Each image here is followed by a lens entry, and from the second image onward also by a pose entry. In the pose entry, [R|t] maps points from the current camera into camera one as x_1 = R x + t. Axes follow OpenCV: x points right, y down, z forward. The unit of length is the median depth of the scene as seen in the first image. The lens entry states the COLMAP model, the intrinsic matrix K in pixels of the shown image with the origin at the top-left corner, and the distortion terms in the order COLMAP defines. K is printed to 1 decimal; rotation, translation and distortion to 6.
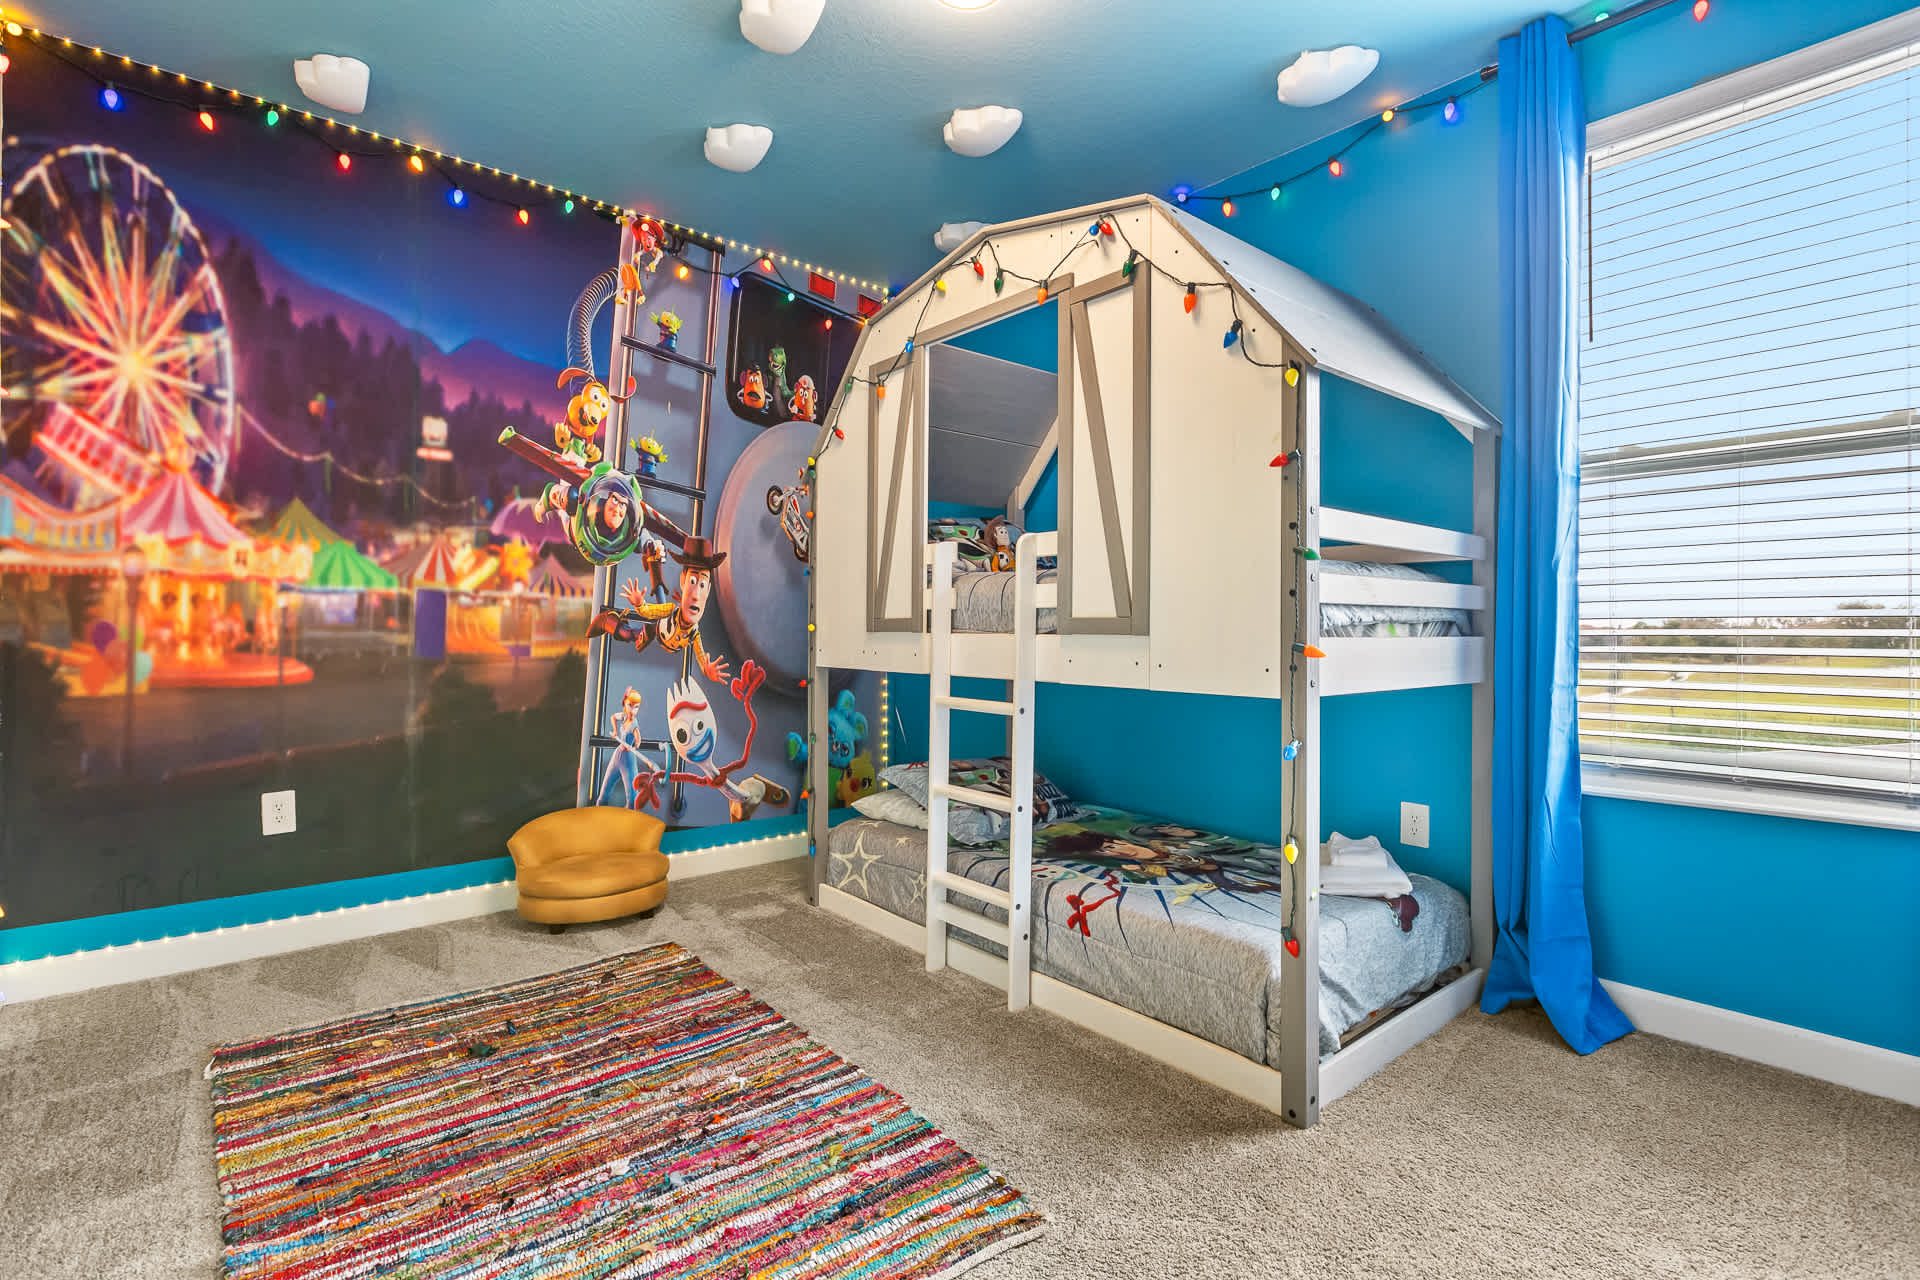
lens RADIAL K [[887.4, 0, 965.1], [0, 887.4, 620.9], [0, 0, 1]] dist [-0.028311, 0.000008]
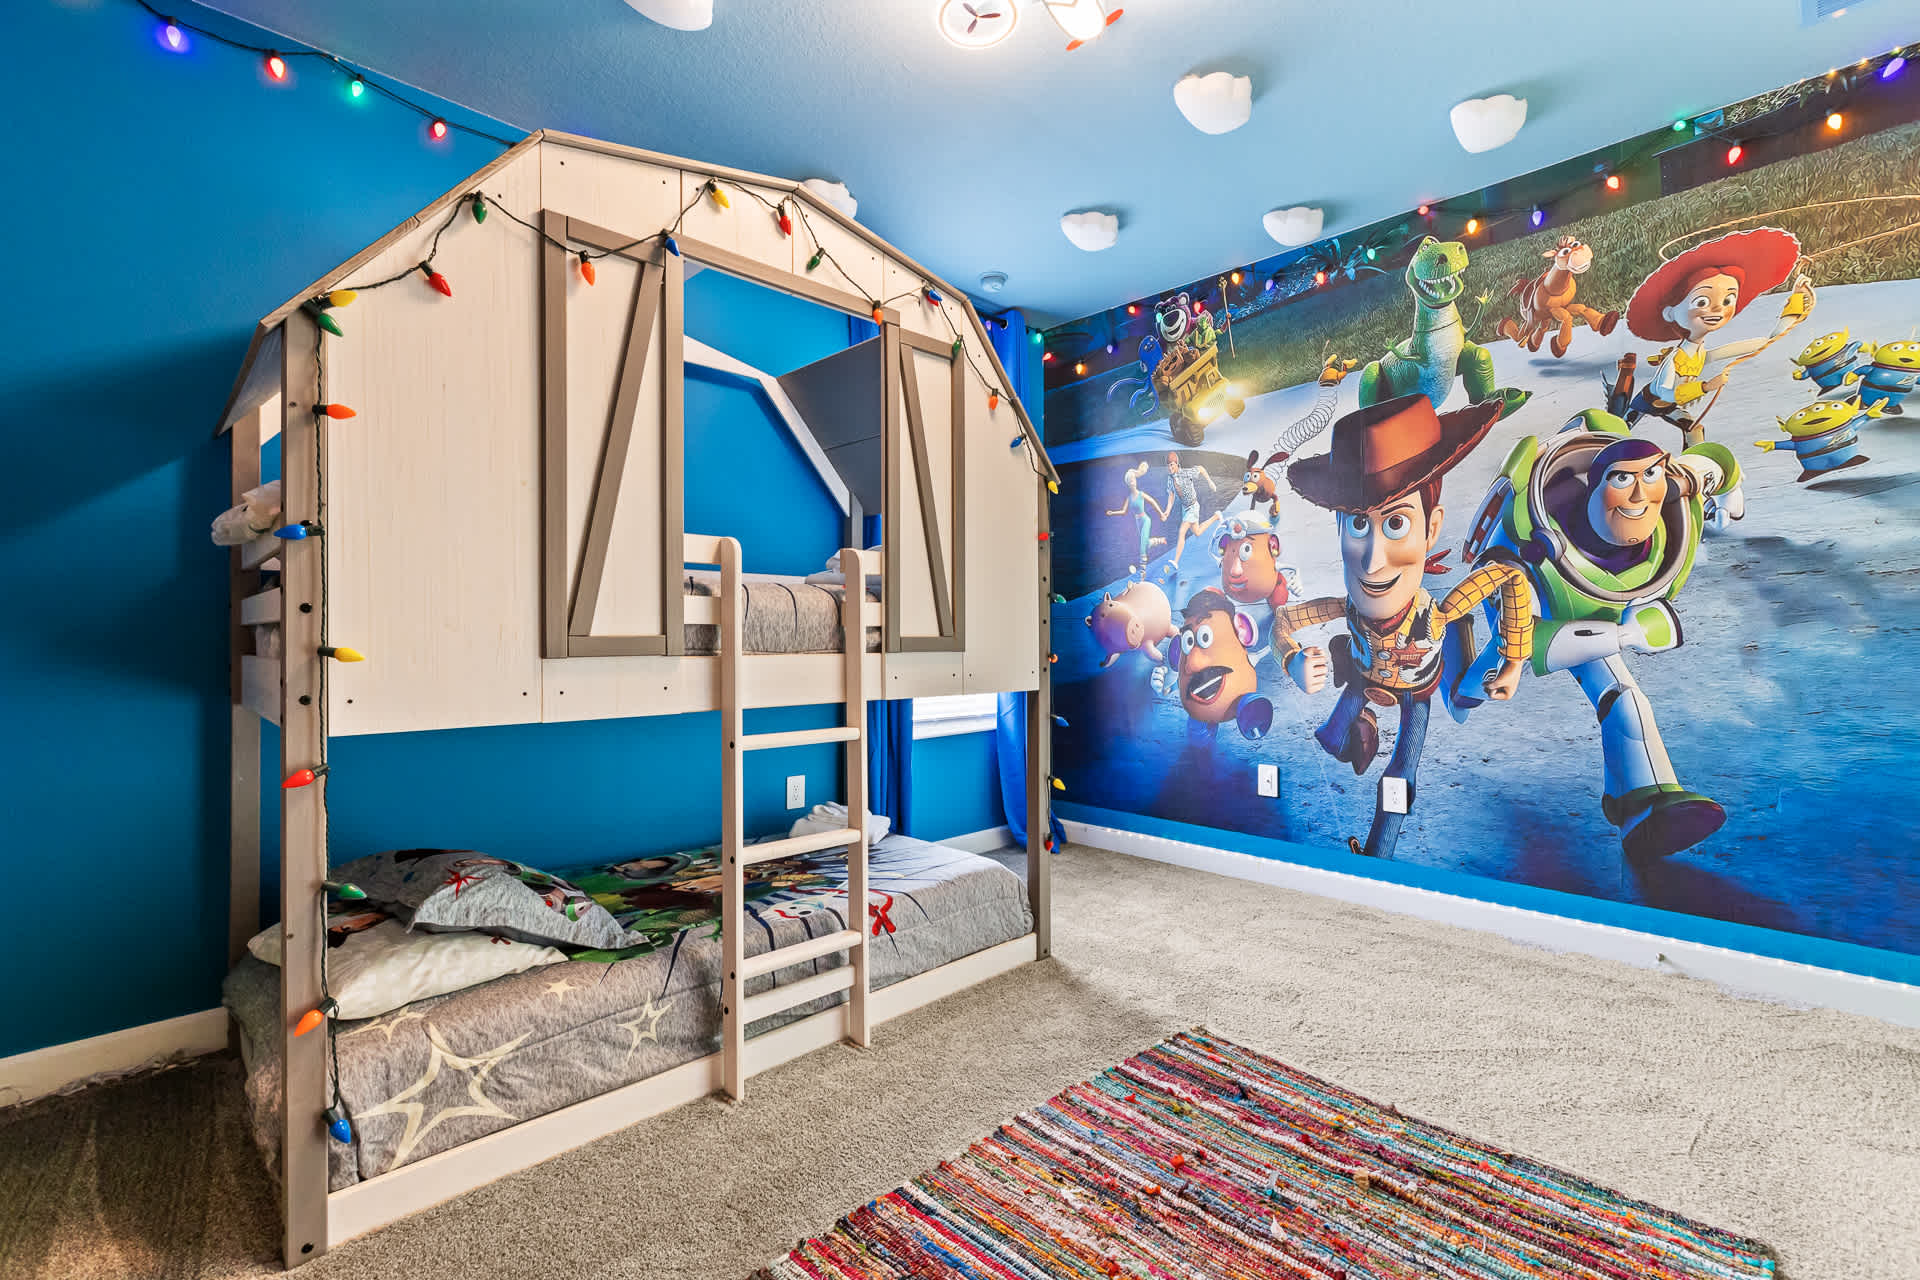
lens RADIAL K [[854.4, 0, 964.0], [0, 854.4, 628.0], [0, 0, 1]] dist [0.000533, -0.000004]
pose [[-0.065691, 0.002421, 0.997837, -0.898108], [-0.009618, 0.999949, -0.003059, -0.011895], [-0.997794, -0.009798, -0.065664, 0.975261]]
